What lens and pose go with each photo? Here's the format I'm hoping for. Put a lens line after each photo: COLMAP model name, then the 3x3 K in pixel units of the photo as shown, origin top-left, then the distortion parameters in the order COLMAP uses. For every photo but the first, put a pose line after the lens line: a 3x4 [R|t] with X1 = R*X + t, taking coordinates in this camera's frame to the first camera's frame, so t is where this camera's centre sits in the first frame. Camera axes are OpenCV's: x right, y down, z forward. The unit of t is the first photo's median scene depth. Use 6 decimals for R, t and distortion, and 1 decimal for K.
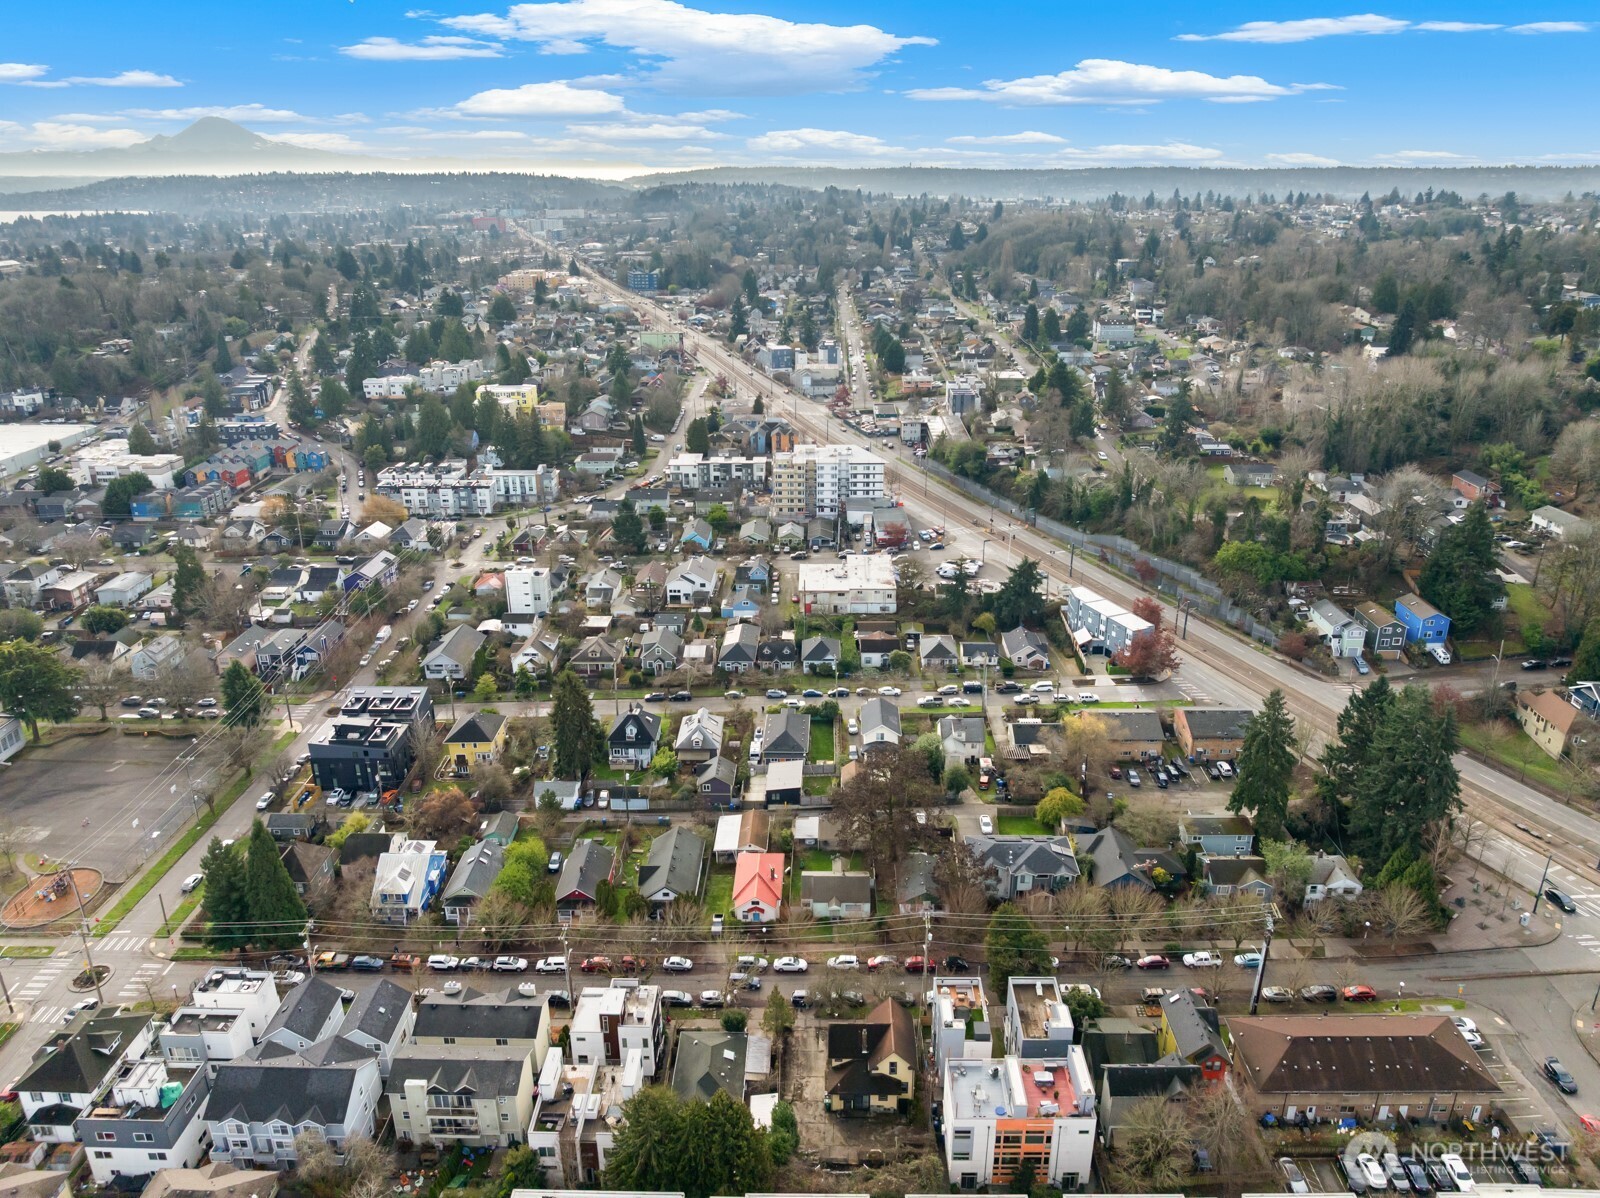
lens RADIAL K [[1117.2, 0, 800.0], [0, 1117.2, 599.0], [0, 0, 1]] dist [-0.030423, 0.002333]
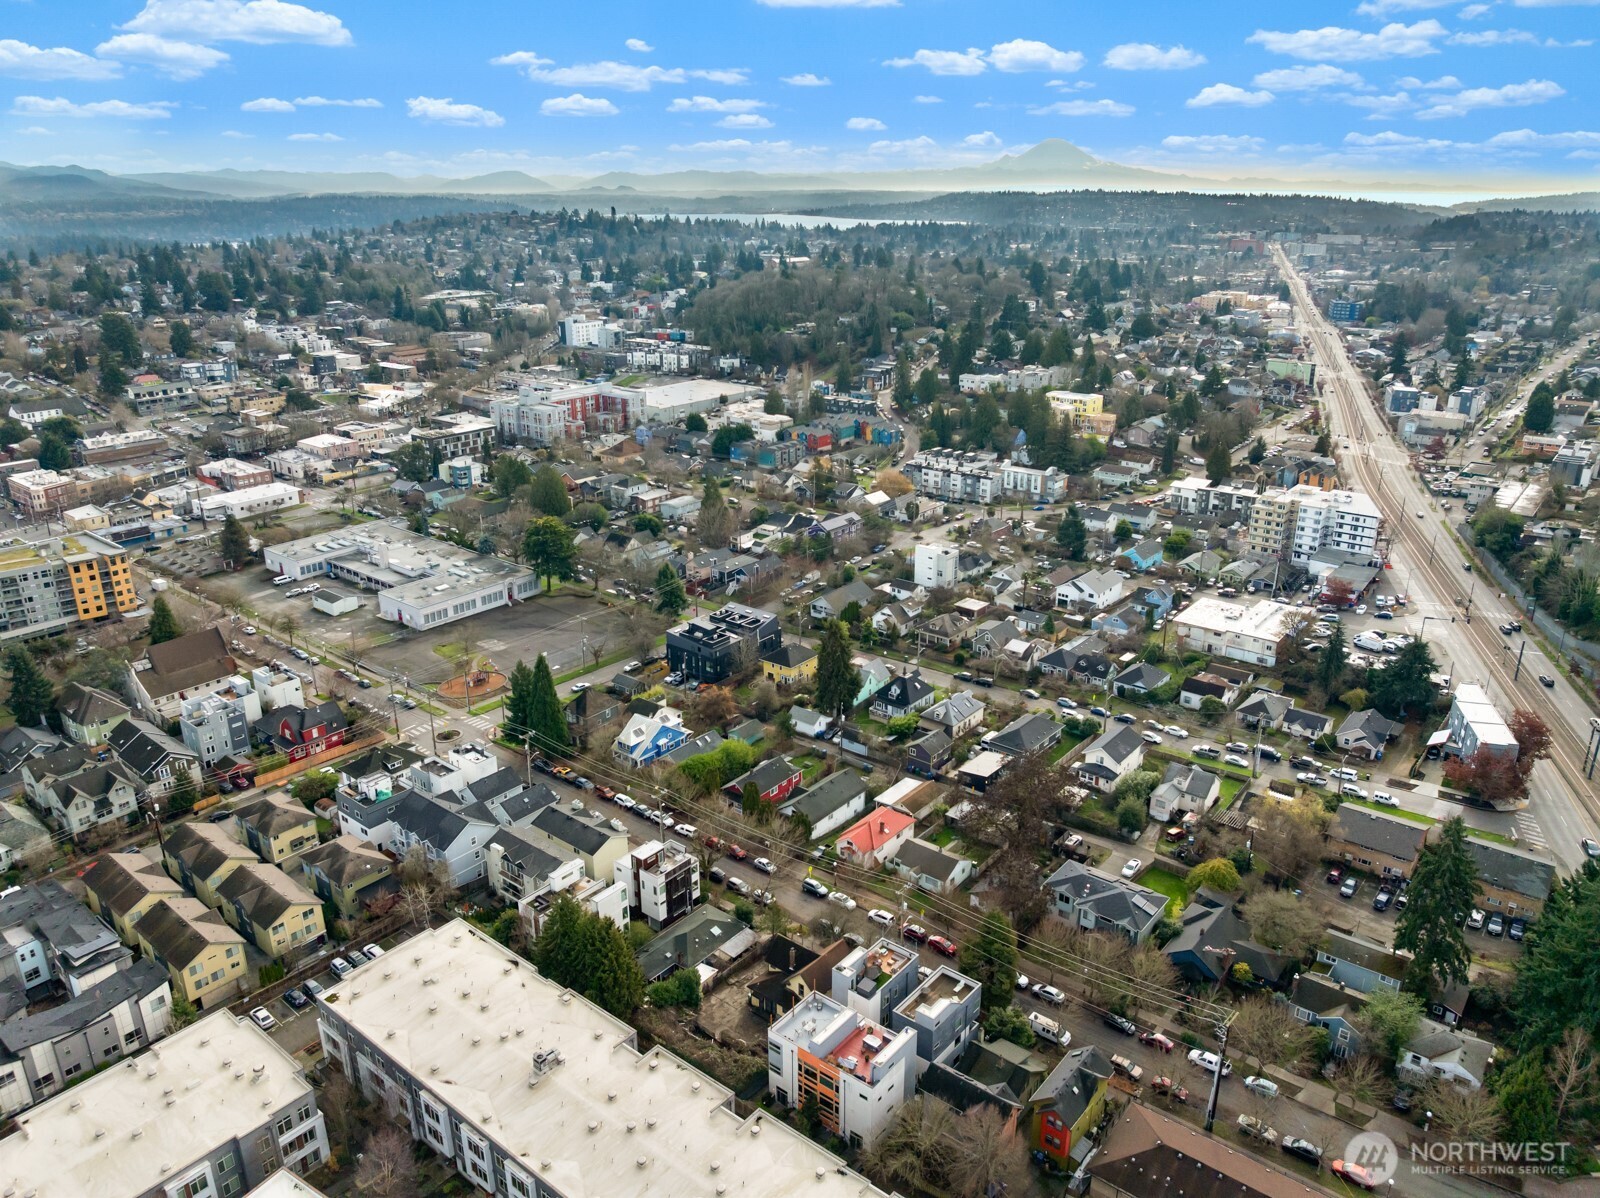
lens RADIAL K [[1108.8, 0, 800.0], [0, 1108.8, 599.0], [0, 0, 1]] dist [0.004798, -0.076904]
pose [[0.790821, 0.211524, -0.574334, 0.281446], [-0.219729, 0.973944, 0.056145, -0.007871], [0.571245, 0.081797, 0.816694, 0.030599]]
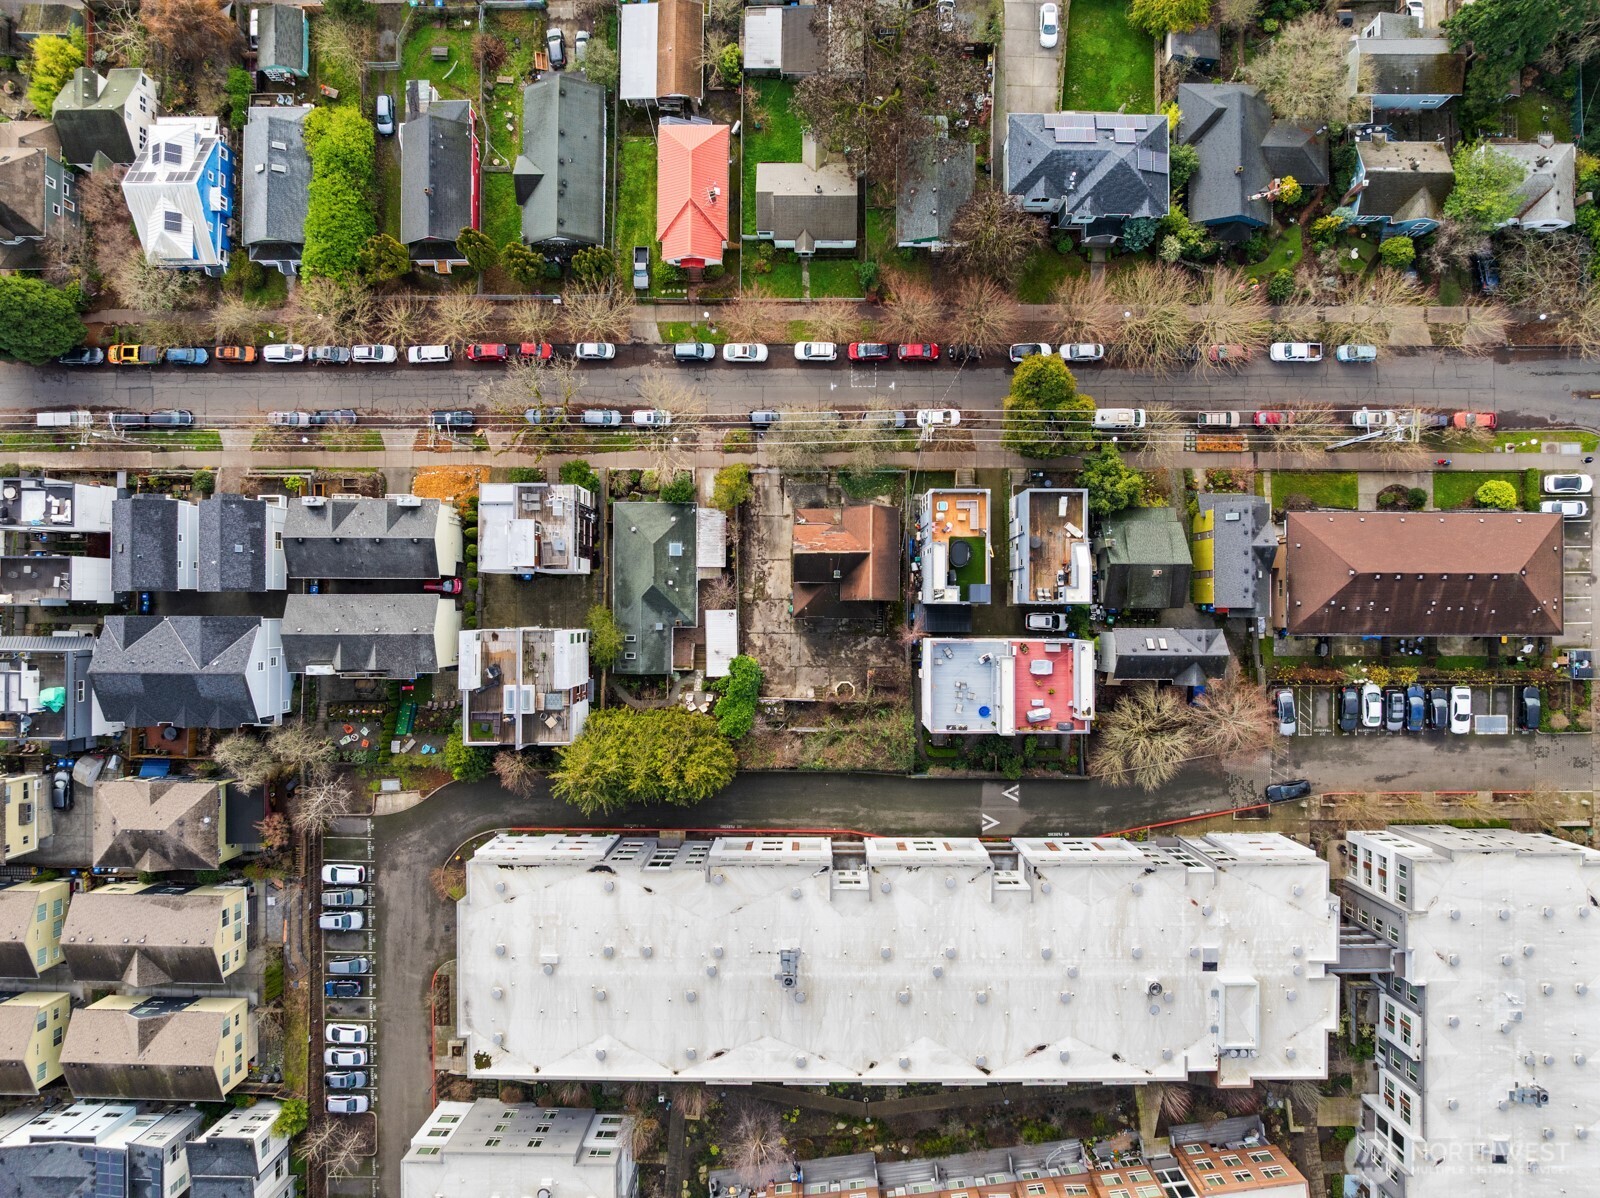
lens RADIAL K [[1108.8, 0, 800.0], [0, 1108.8, 599.0], [0, 0, 1]] dist [0.004798, -0.076904]
pose [[0.999789, -0.019486, -0.006513, 0.015986], [0.013355, 0.375494, 0.926728, -0.162285], [-0.015613, -0.926620, 0.375675, 0.302486]]
